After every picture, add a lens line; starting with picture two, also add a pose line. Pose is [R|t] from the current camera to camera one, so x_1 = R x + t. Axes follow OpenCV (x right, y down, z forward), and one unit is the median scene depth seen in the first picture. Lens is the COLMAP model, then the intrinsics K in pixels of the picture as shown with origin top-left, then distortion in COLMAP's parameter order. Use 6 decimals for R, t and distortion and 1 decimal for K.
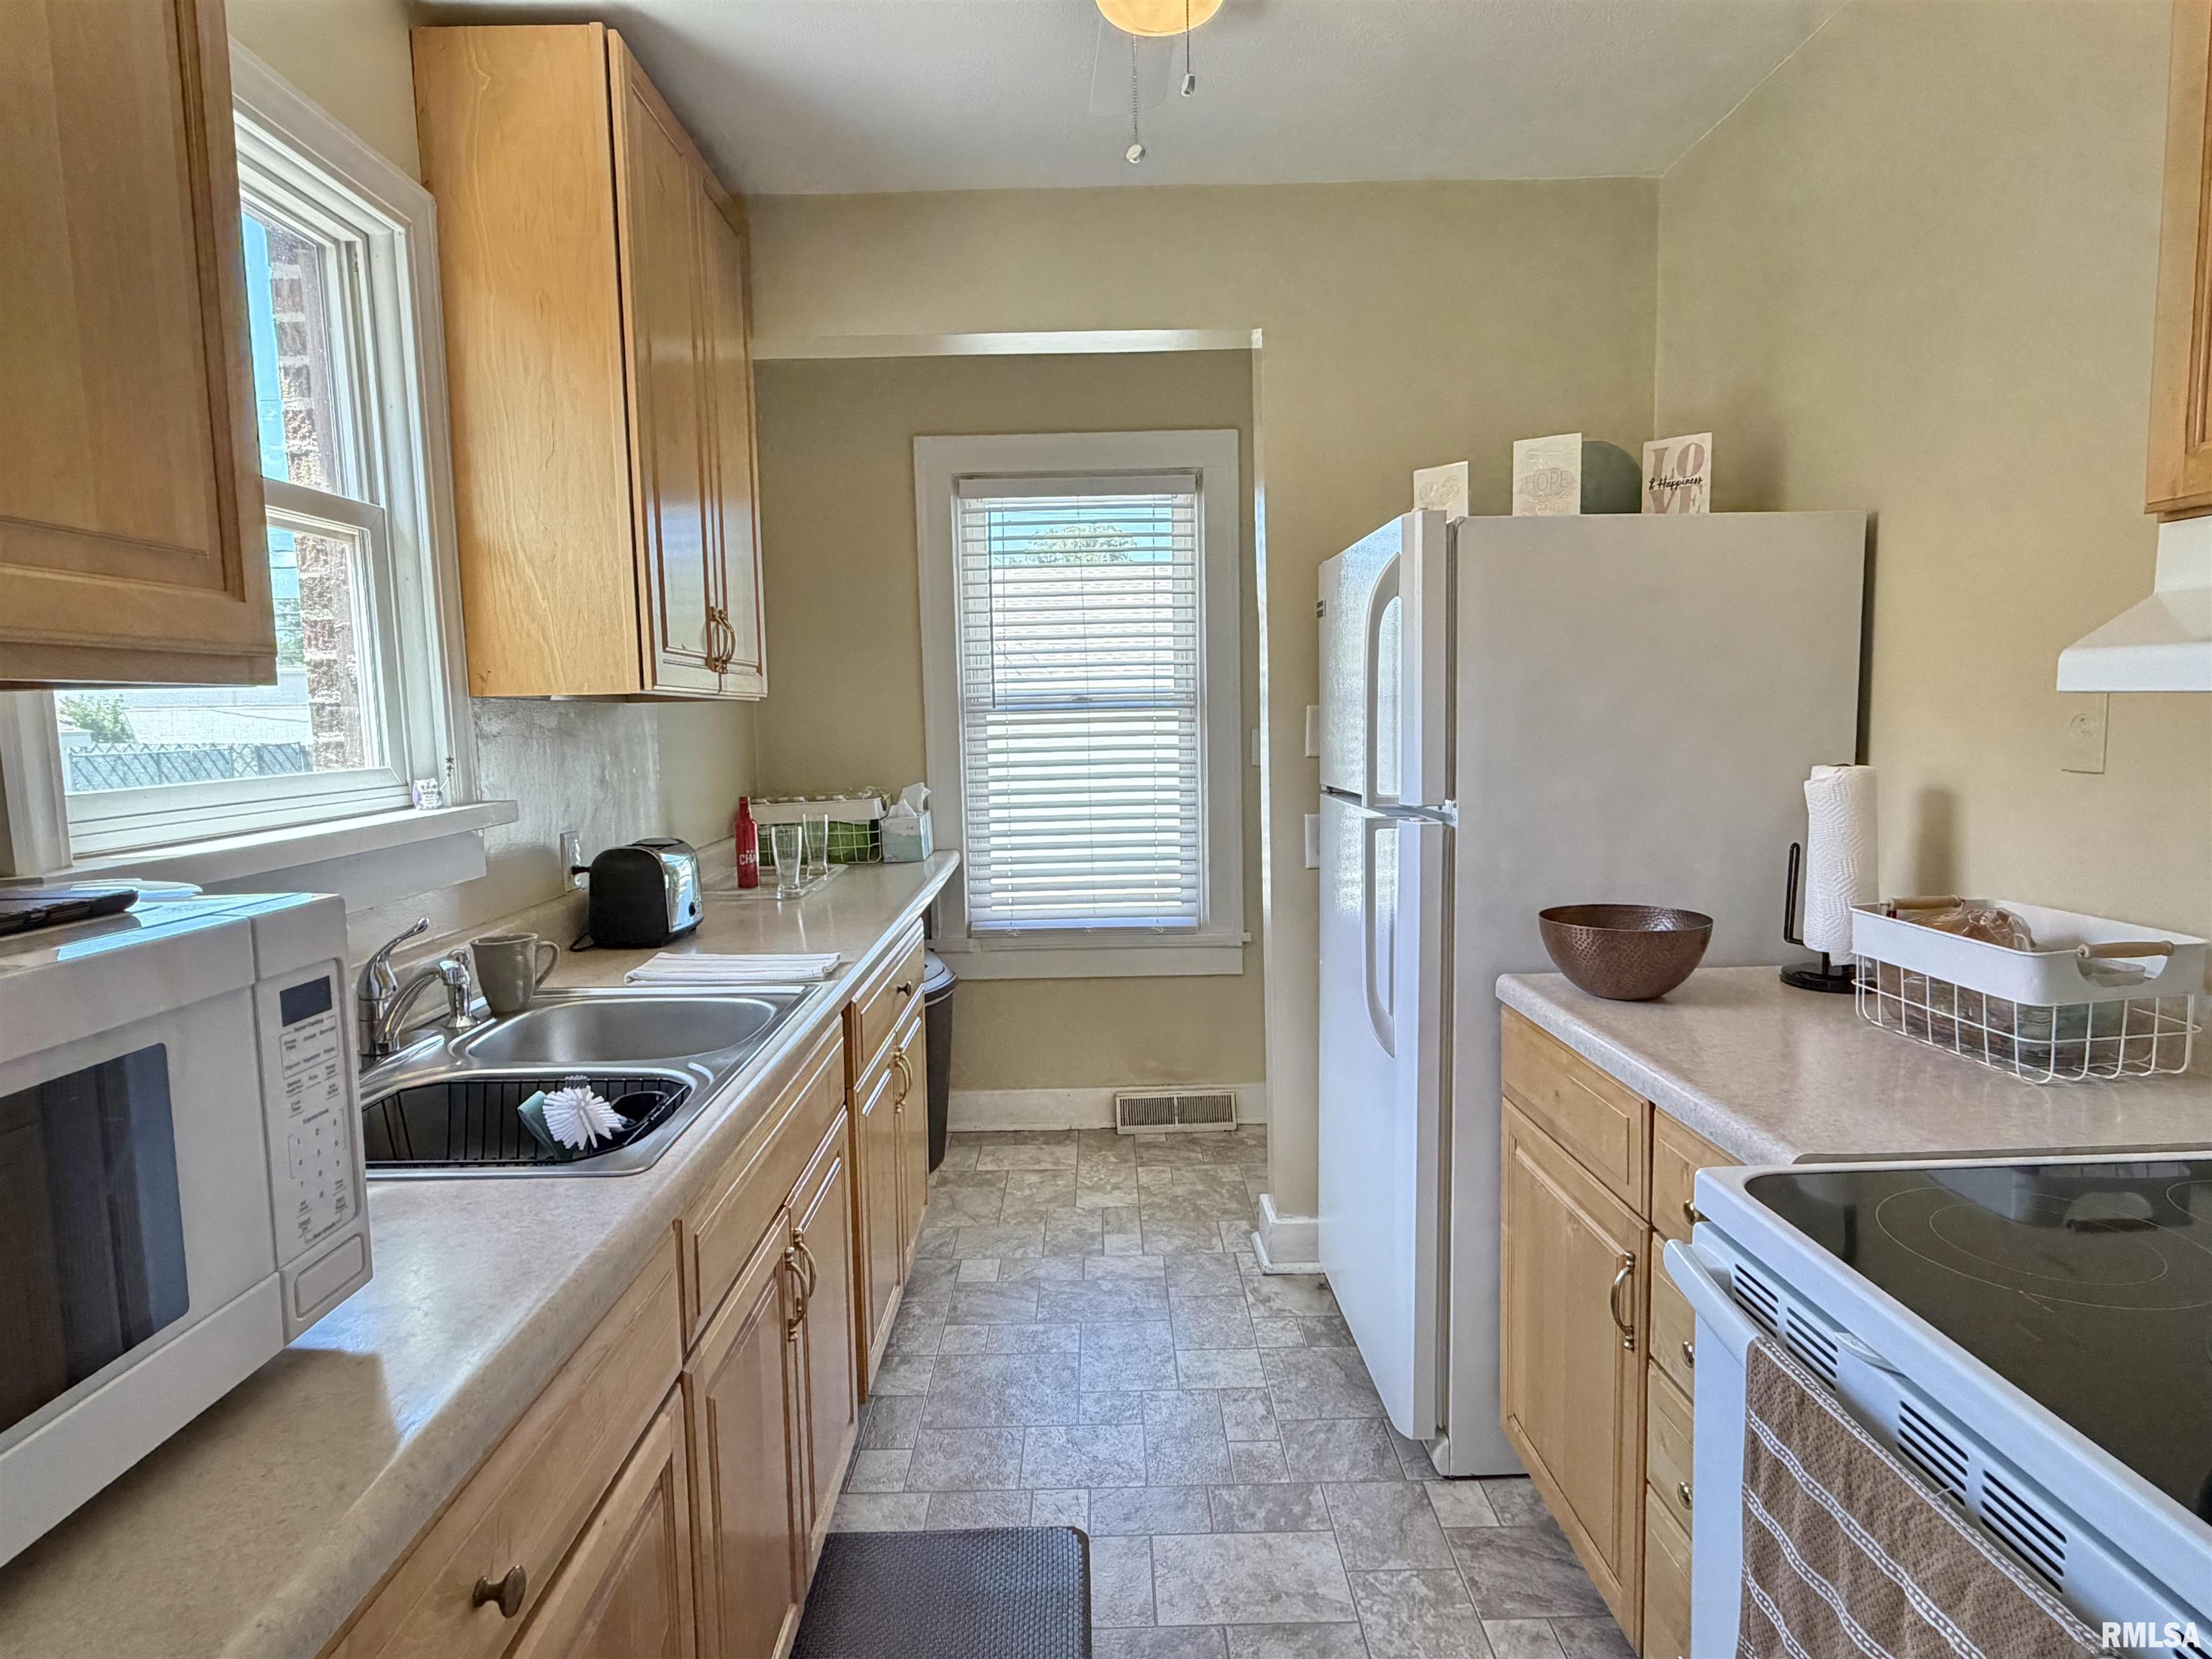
lens RADIAL K [[1219.6, 0, 1093.5], [0, 1219.6, 835.2], [0, 0, 1]] dist [0.007117, -0.001855]
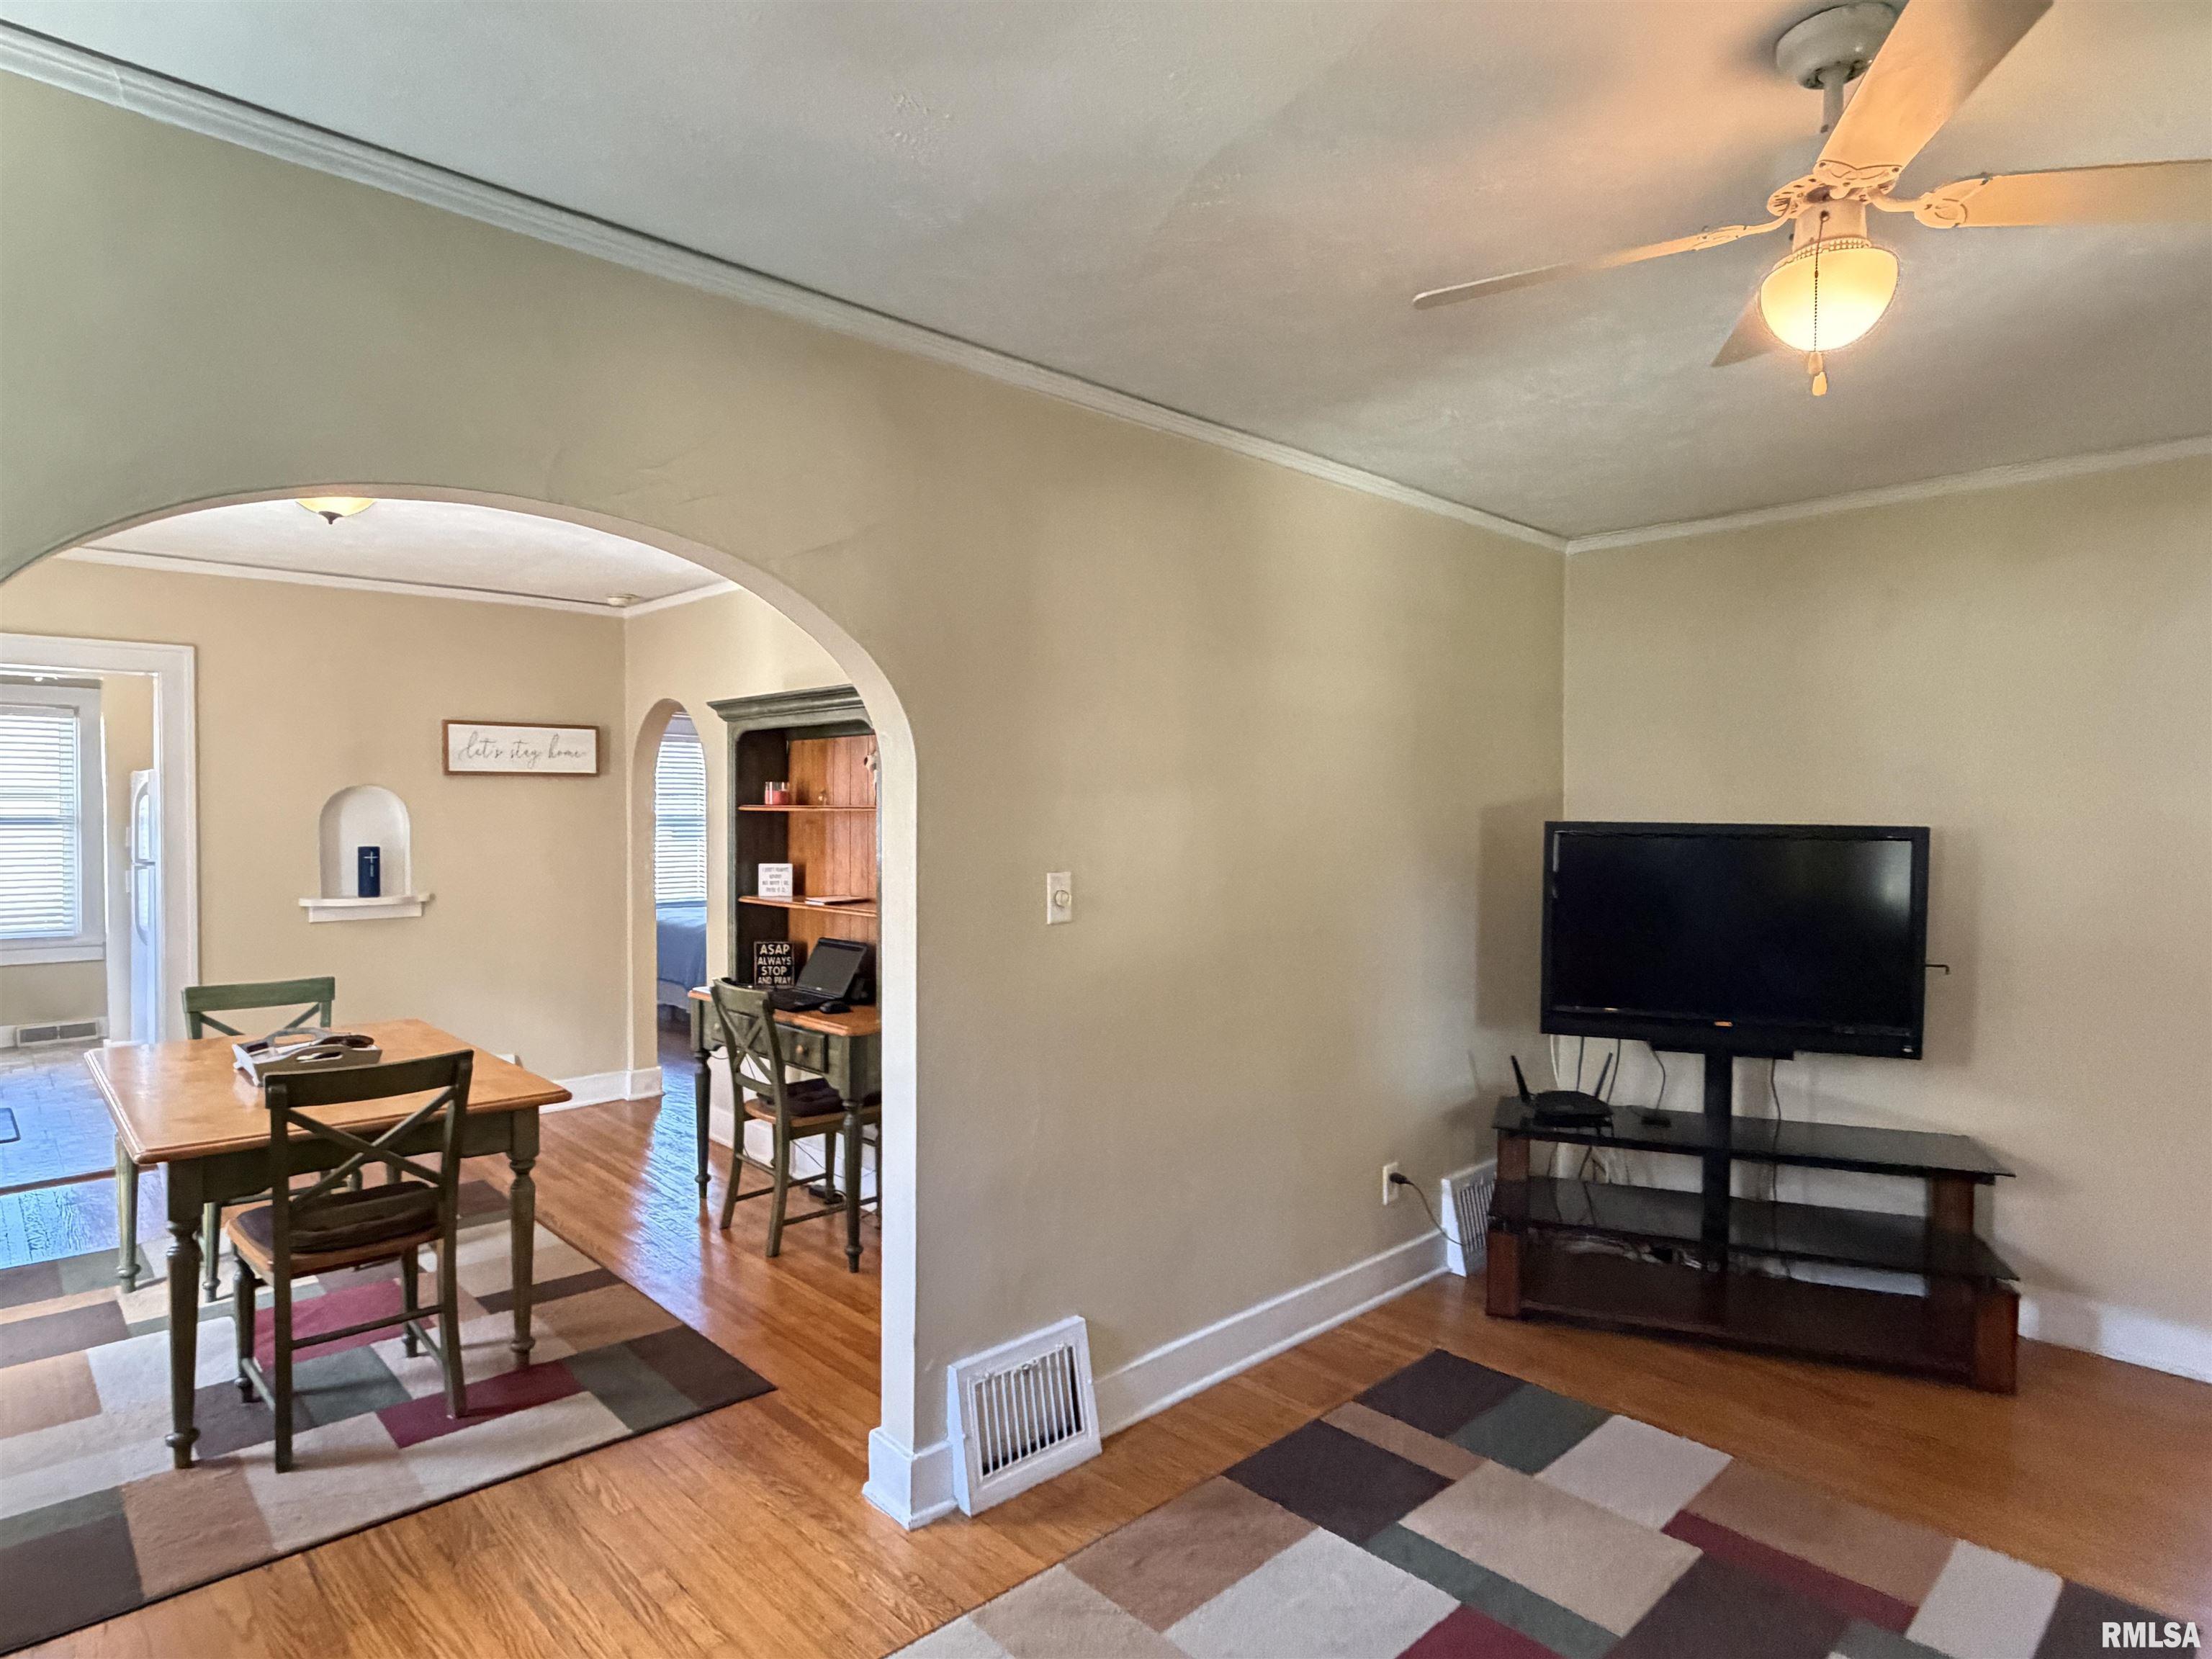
lens RADIAL K [[1219.6, 0, 1096.3], [0, 1219.6, 827.6], [0, 0, 1]] dist [0.007117, -0.001855]
pose [[0.731413, 0.012318, 0.681824, -0.061675], [0.047790, 0.996453, -0.069269, 0.129486], [-0.680258, 0.083248, 0.728230, -1.715589]]
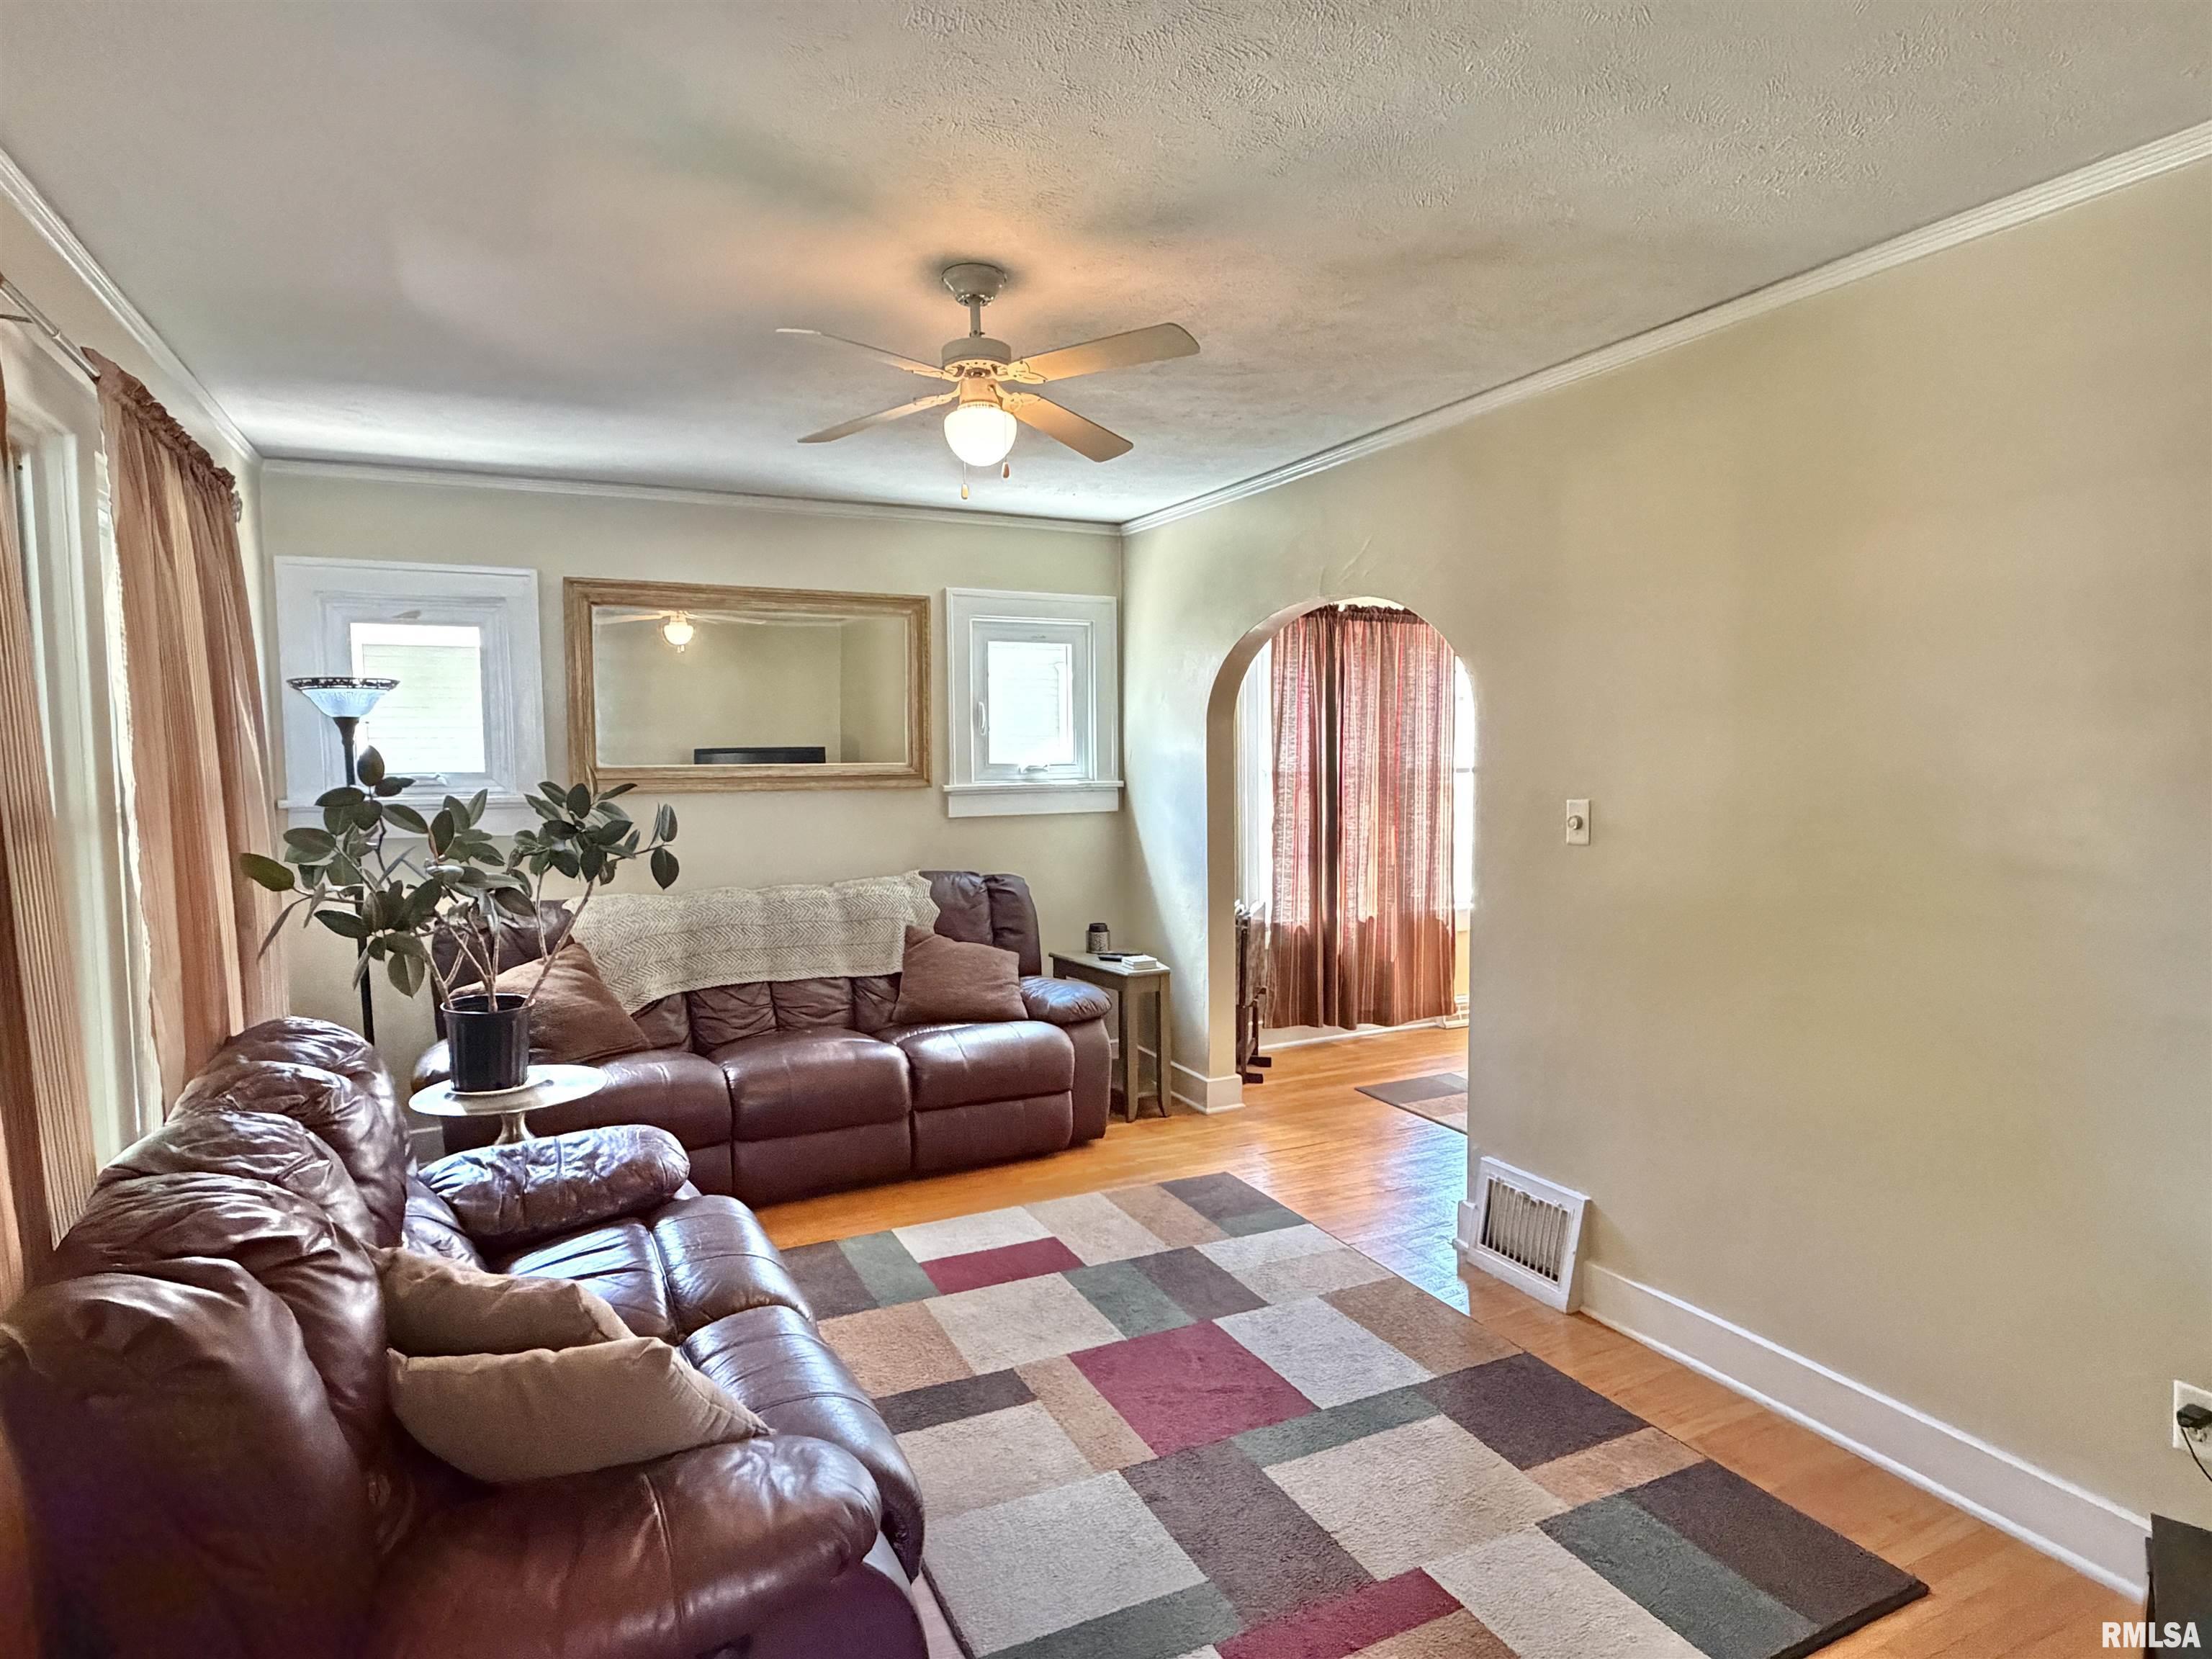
lens RADIAL K [[1219.6, 0, 1097.5], [0, 1219.6, 845.2], [0, 0, 1]] dist [0.007117, -0.001855]
pose [[0.427022, 0.083514, -0.900376, 1.170561], [-0.092081, 0.994566, 0.048579, 0.127854], [0.899541, 0.062163, 0.432392, -1.824046]]
